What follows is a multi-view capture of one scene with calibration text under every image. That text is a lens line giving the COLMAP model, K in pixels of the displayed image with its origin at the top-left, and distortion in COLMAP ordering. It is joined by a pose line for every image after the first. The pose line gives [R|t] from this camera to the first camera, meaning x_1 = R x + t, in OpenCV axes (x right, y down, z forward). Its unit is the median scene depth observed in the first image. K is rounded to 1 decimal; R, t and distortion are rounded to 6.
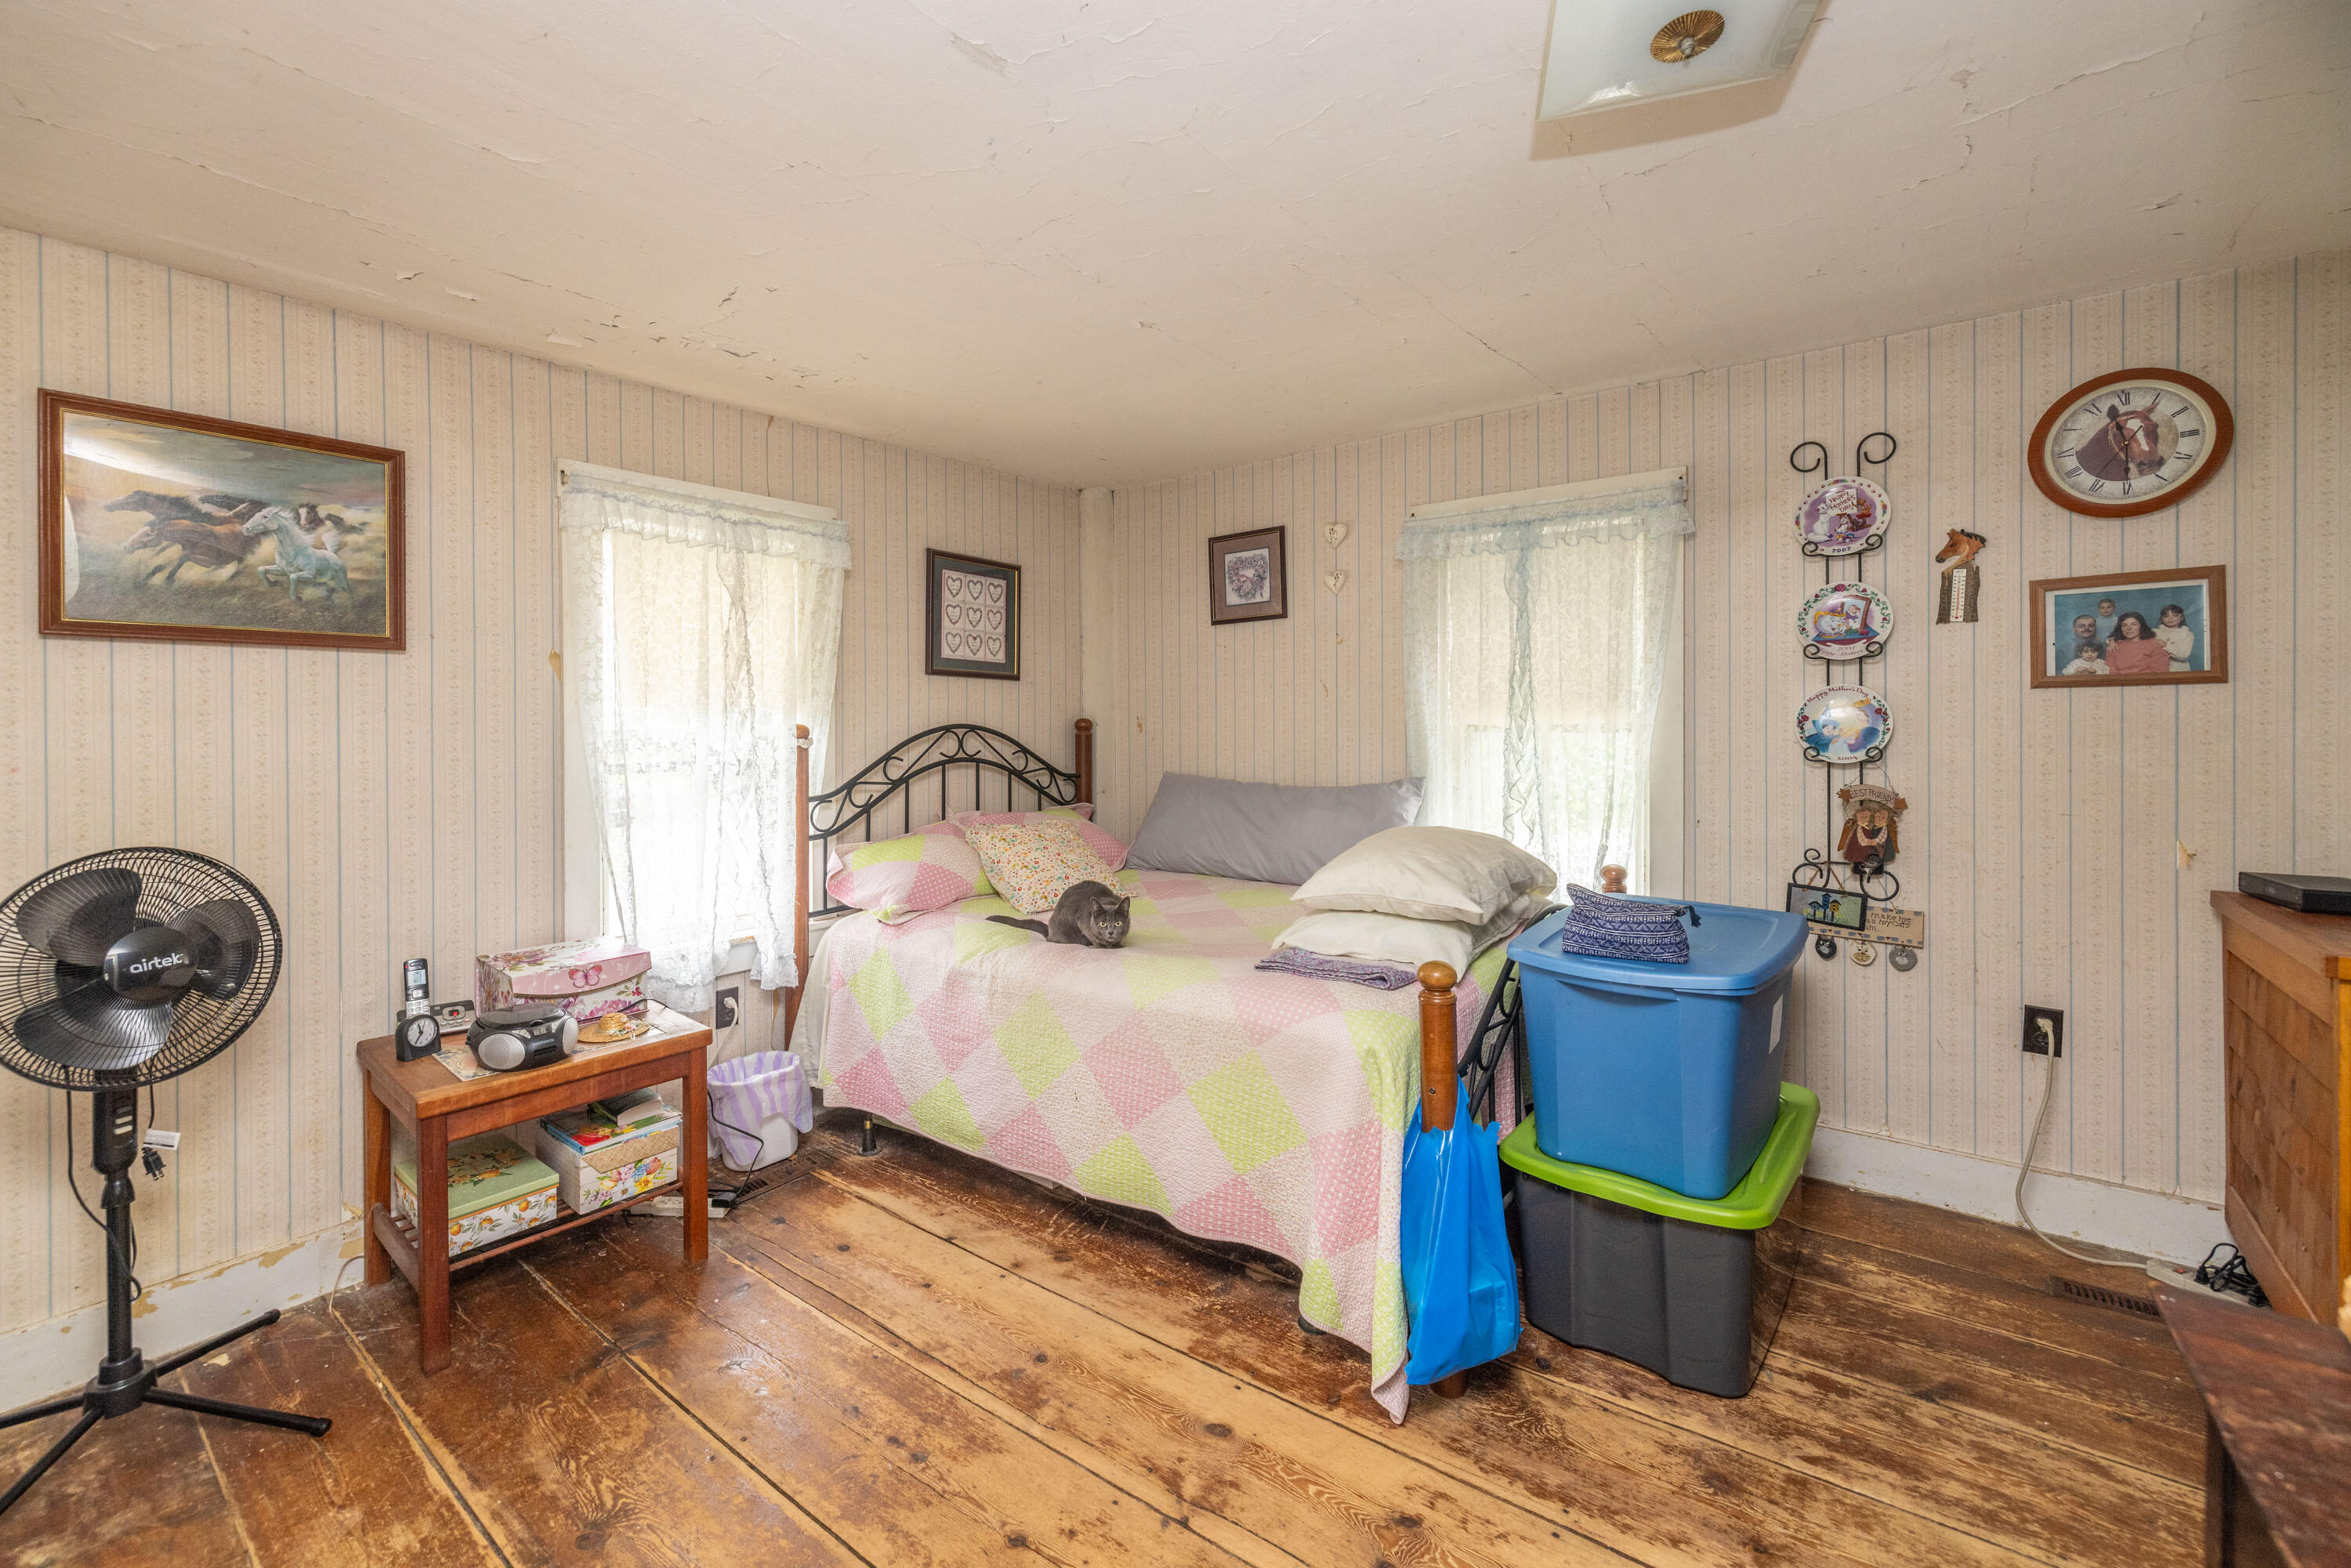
lens RADIAL K [[995.7, 0, 1157.6], [0, 995.7, 728.0], [0, 0, 1]] dist [0.000287, 0.000422]
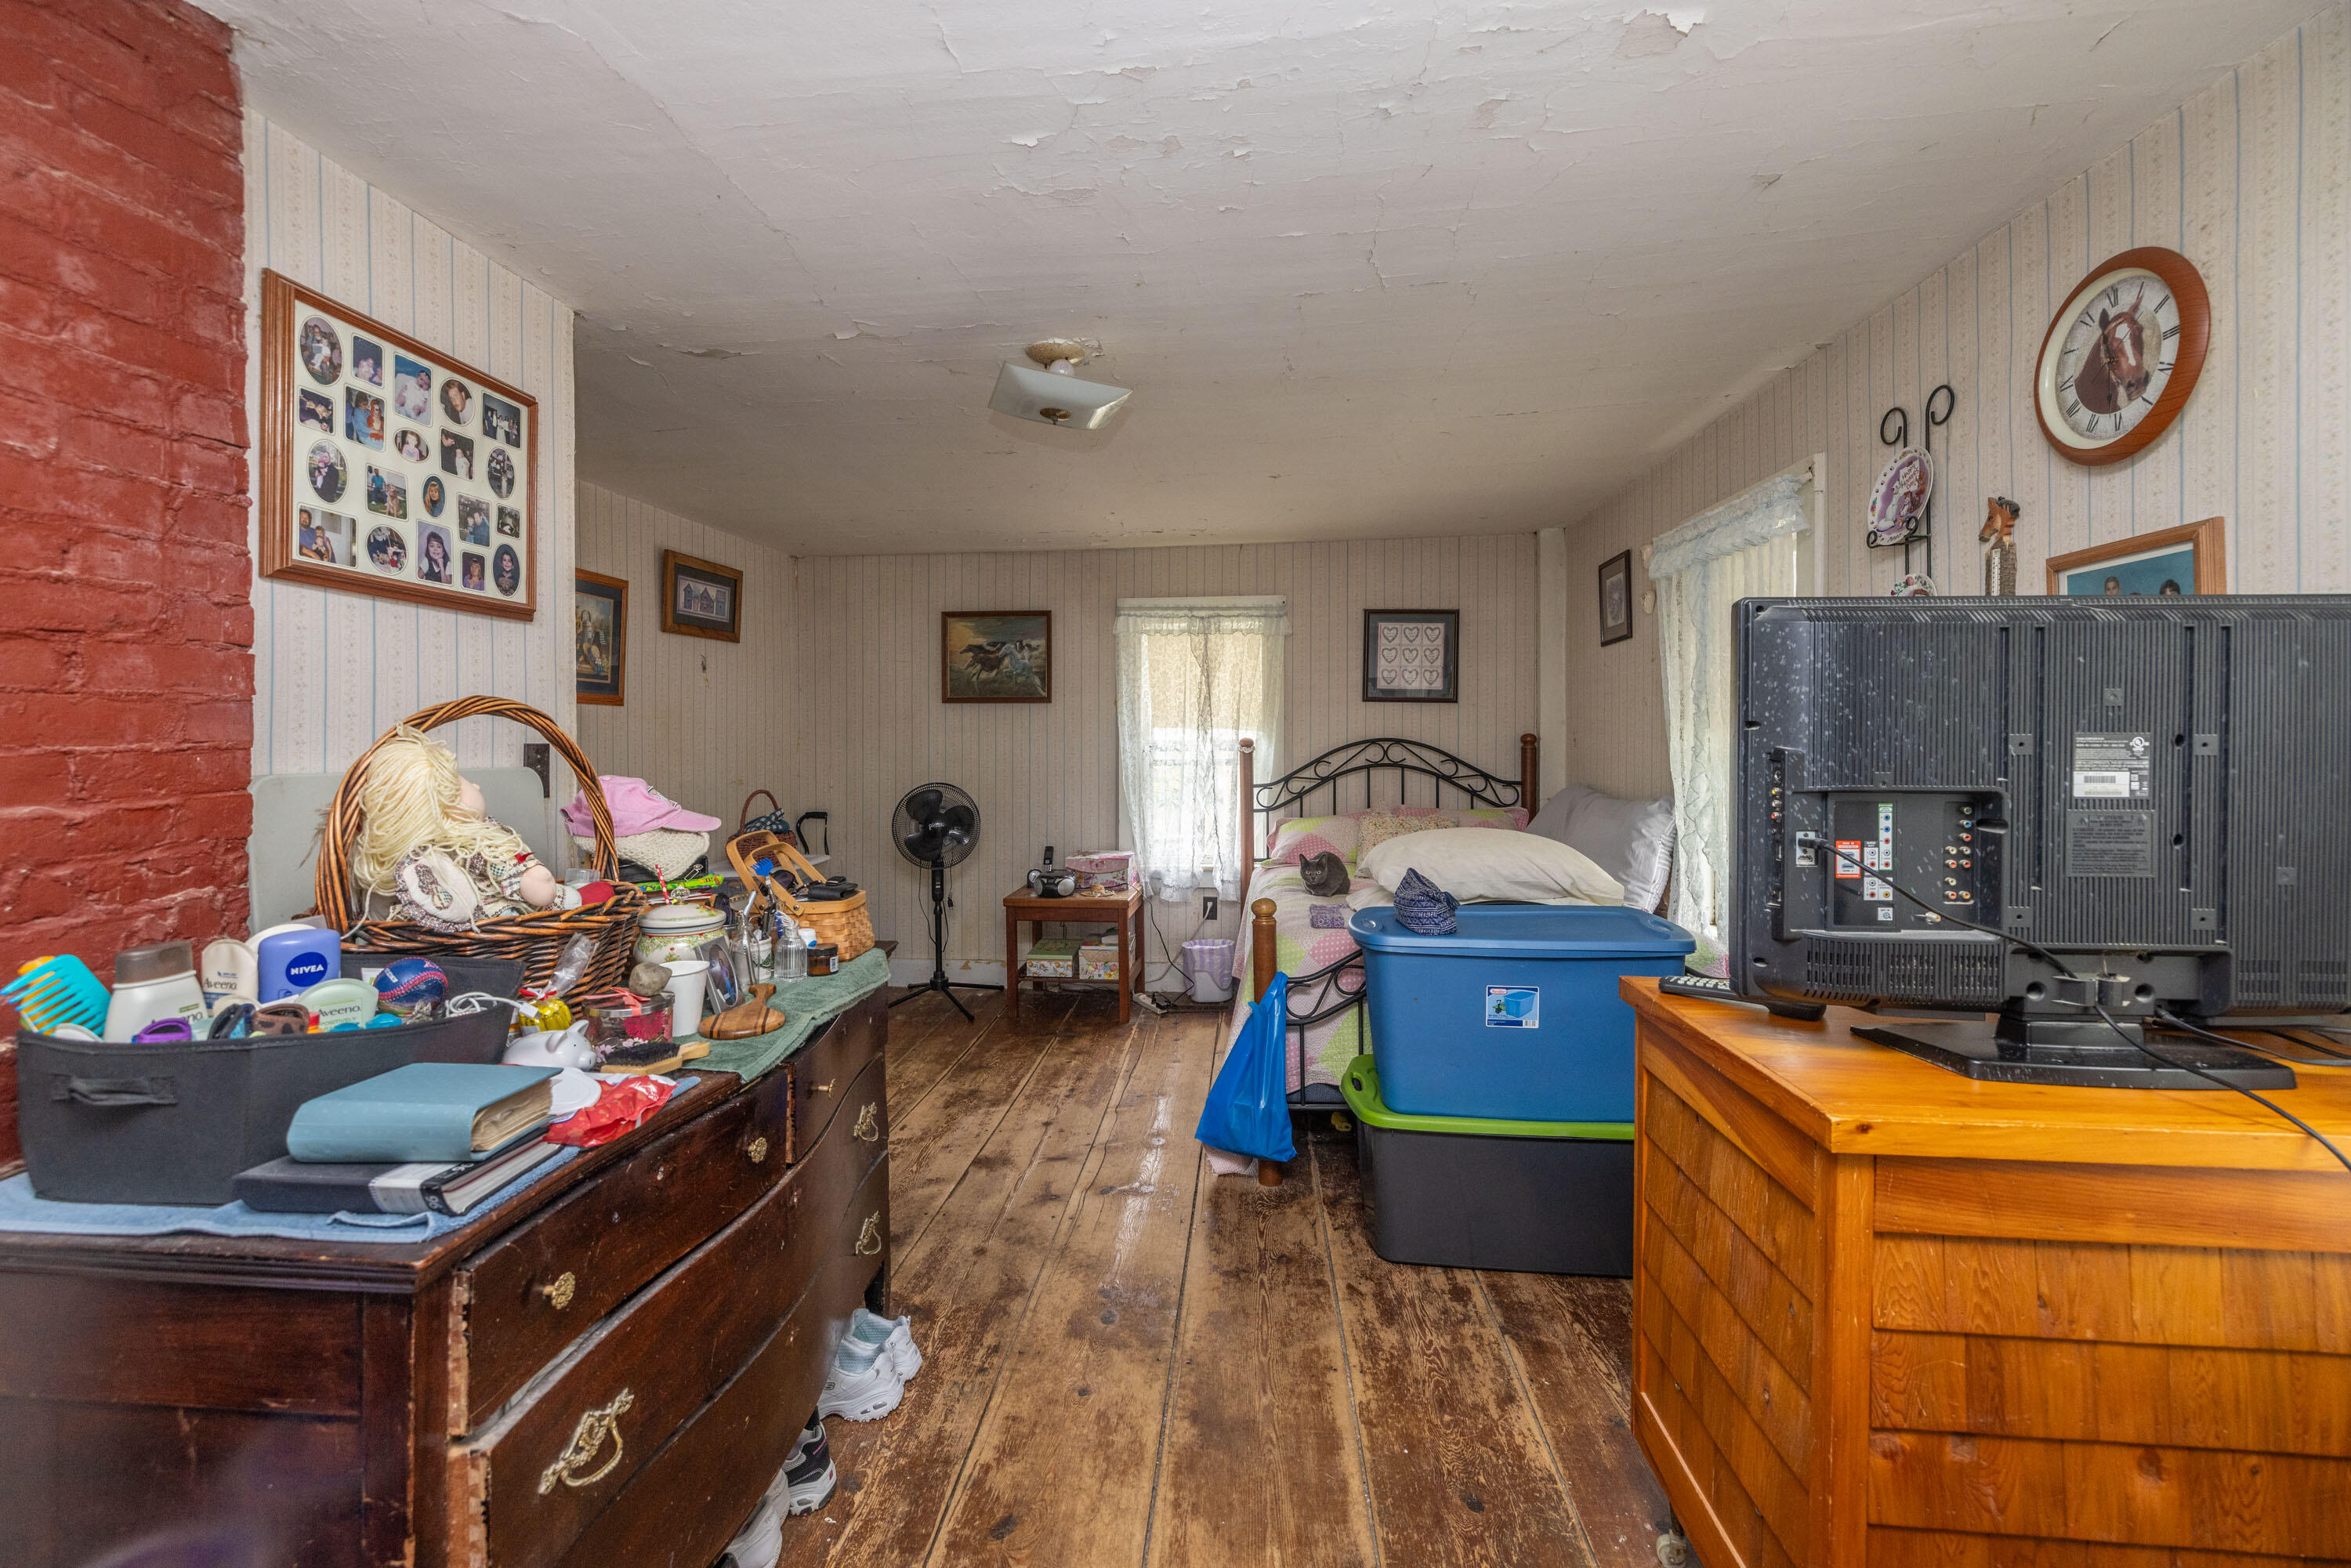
lens RADIAL K [[995.7, 0, 1139.5], [0, 995.7, 735.3], [0, 0, 1]] dist [0.000287, 0.000422]
pose [[0.529350, 0.004277, -0.848393, 0.920660], [-0.005292, 0.999984, 0.001740, -0.009922], [0.848387, 0.003568, 0.529364, 0.019812]]
